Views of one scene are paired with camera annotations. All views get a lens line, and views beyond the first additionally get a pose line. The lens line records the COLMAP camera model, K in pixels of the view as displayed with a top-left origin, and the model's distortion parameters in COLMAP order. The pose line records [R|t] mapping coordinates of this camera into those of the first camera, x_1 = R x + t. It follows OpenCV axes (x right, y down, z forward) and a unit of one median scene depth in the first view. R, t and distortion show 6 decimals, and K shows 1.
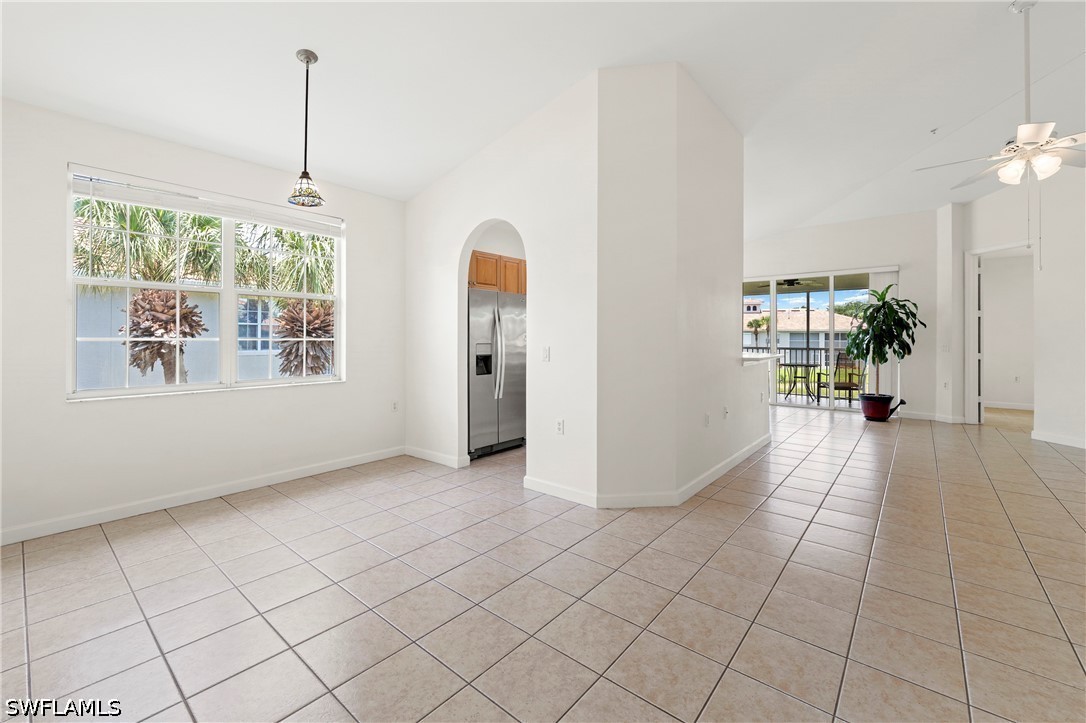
lens RADIAL K [[449.4, 0, 529.7], [0, 449.4, 337.4], [0, 0, 1]] dist [-0.008234, 0.000678]
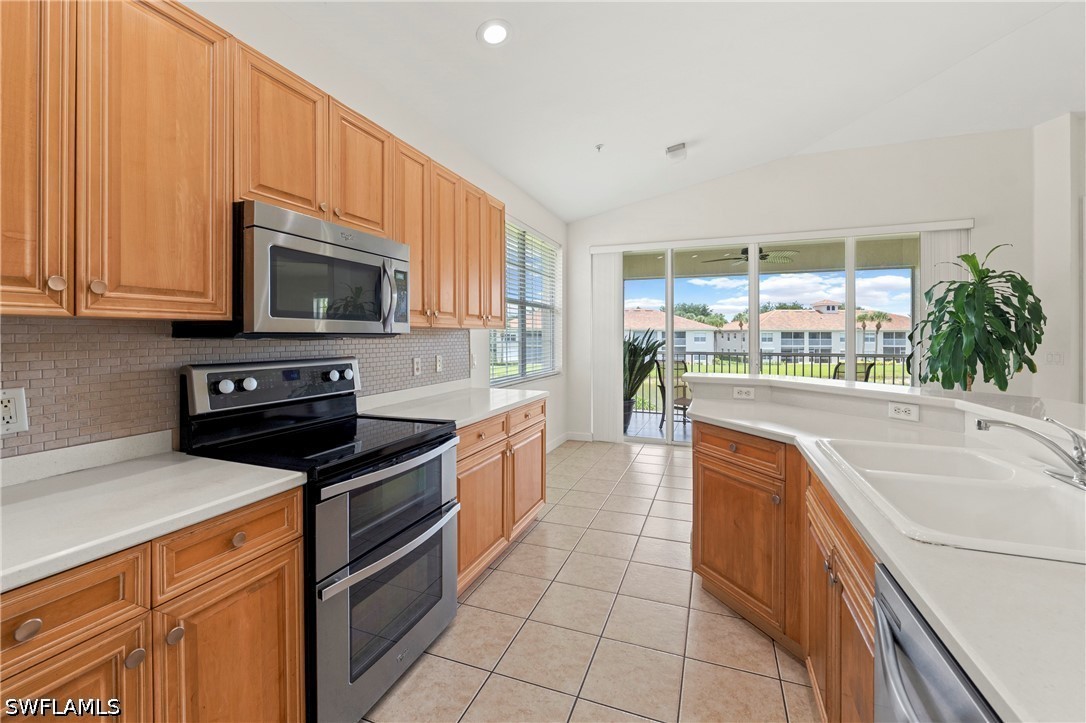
lens RADIAL K [[449.4, 0, 544.6], [0, 449.4, 333.8], [0, 0, 1]] dist [-0.008234, 0.000678]
pose [[0.938424, 0.000269, 0.345486, 0.090454], [0.001078, 0.999993, -0.003707, -0.007154], [-0.345484, 0.003851, 0.938417, 0.664408]]
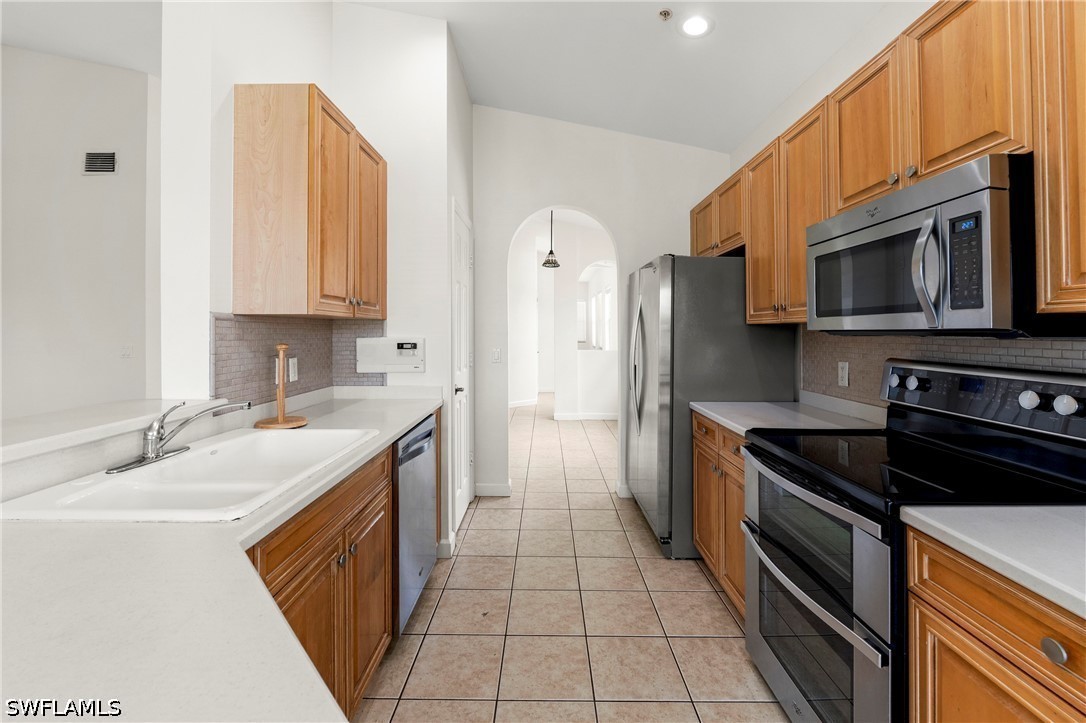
lens RADIAL K [[449.4, 0, 545.9], [0, 449.4, 323.0], [0, 0, 1]] dist [-0.008234, 0.000678]
pose [[-0.750196, -0.013490, -0.661078, 0.329337], [0.000772, 0.999773, -0.021279, -0.007688], [0.661215, -0.016474, -0.750016, 1.003142]]
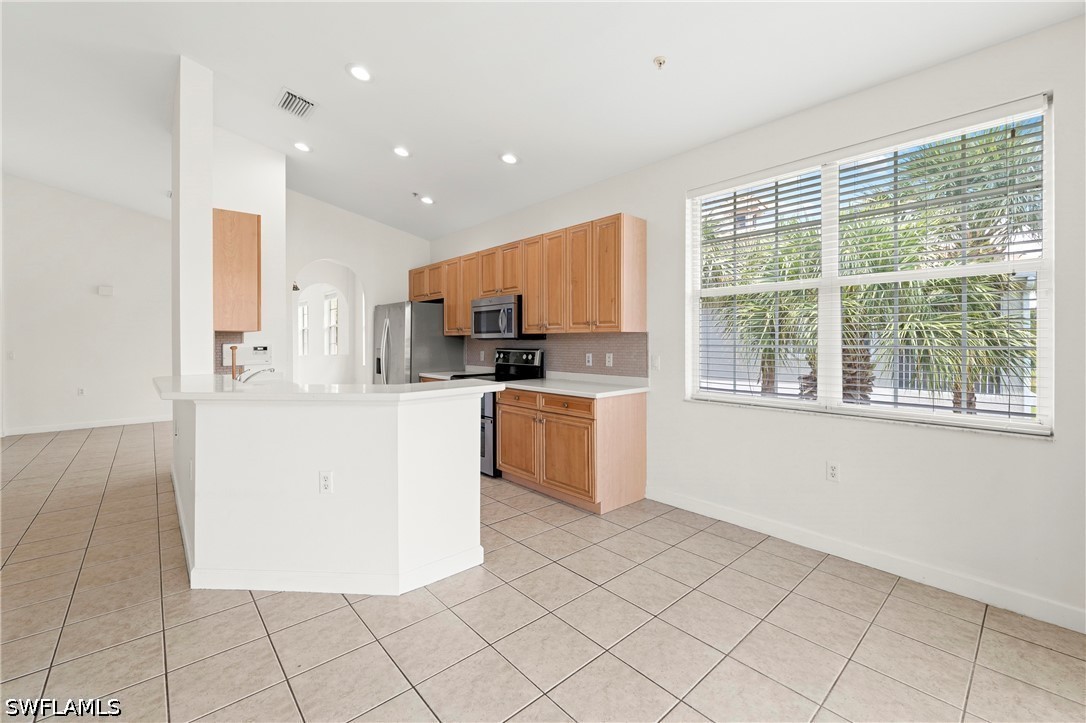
lens RADIAL K [[449.4, 0, 535.9], [0, 449.4, 343.9], [0, 0, 1]] dist [-0.008234, 0.000678]
pose [[-0.139932, 0.009892, -0.990112, 0.735288], [0.006921, 0.999935, 0.009012, -0.005777], [0.990137, -0.005592, -0.139991, 1.109389]]
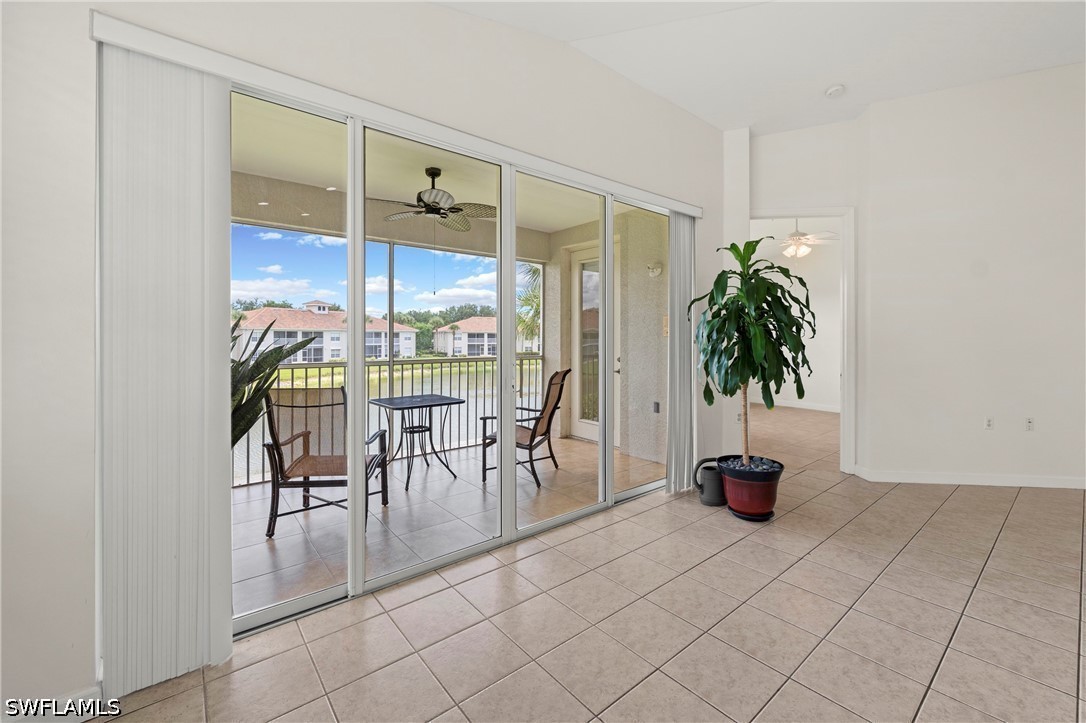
lens RADIAL K [[449.4, 0, 538.9], [0, 449.4, 338.8], [0, 0, 1]] dist [-0.008234, 0.000678]
pose [[0.174425, -0.007597, 0.984641, 0.267938], [-0.001836, 0.999966, 0.008040, -0.006884], [-0.984669, -0.003210, 0.174405, 1.140605]]
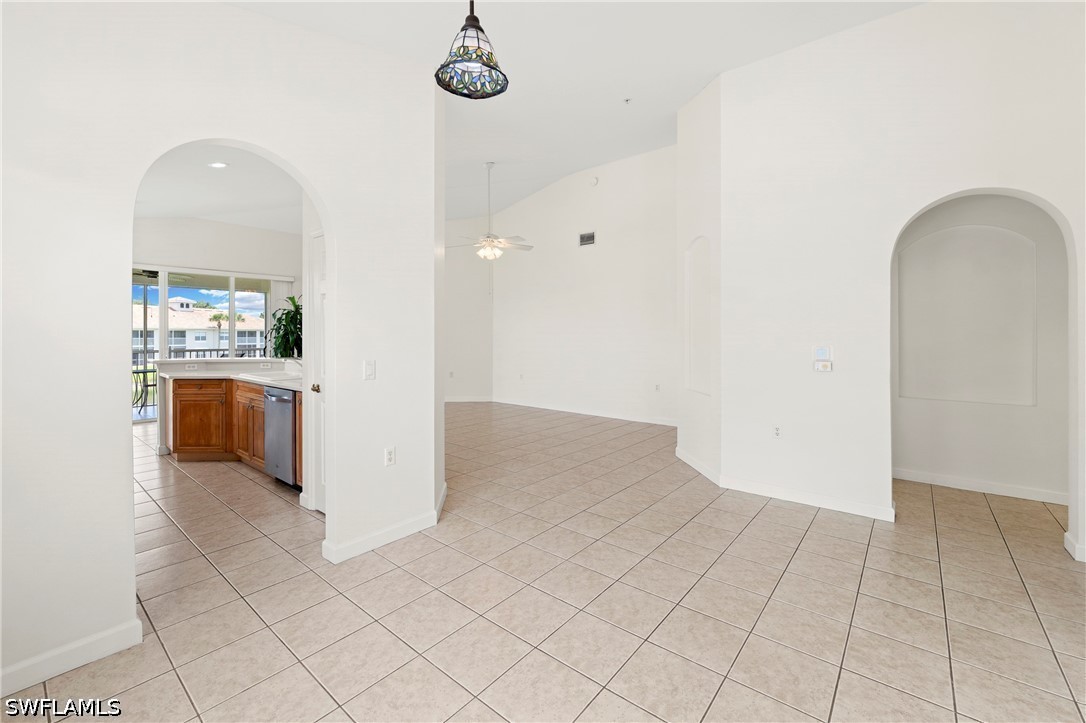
lens RADIAL K [[449.4, 0, 542.4], [0, 449.4, 338.5], [0, 0, 1]] dist [-0.008234, 0.000678]
pose [[-0.030939, -0.011254, 0.999458, -0.394807], [-0.000116, 0.999937, 0.011255, -0.014114], [-0.999521, 0.000232, -0.030938, 0.393956]]
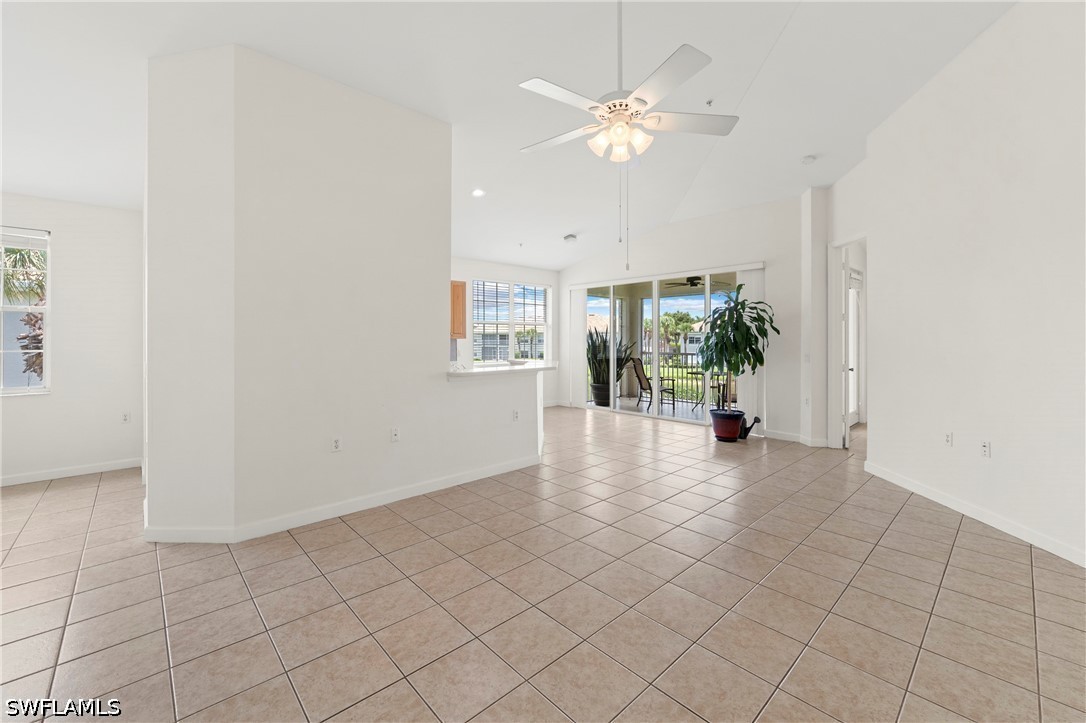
lens RADIAL K [[449.4, 0, 541.0], [0, 449.4, 340.6], [0, 0, 1]] dist [-0.008234, 0.000678]
pose [[0.993666, -0.001832, -0.112357, 0.513765], [0.002369, 0.999986, 0.004645, -0.014174], [0.112347, -0.004882, 0.993657, 0.094615]]
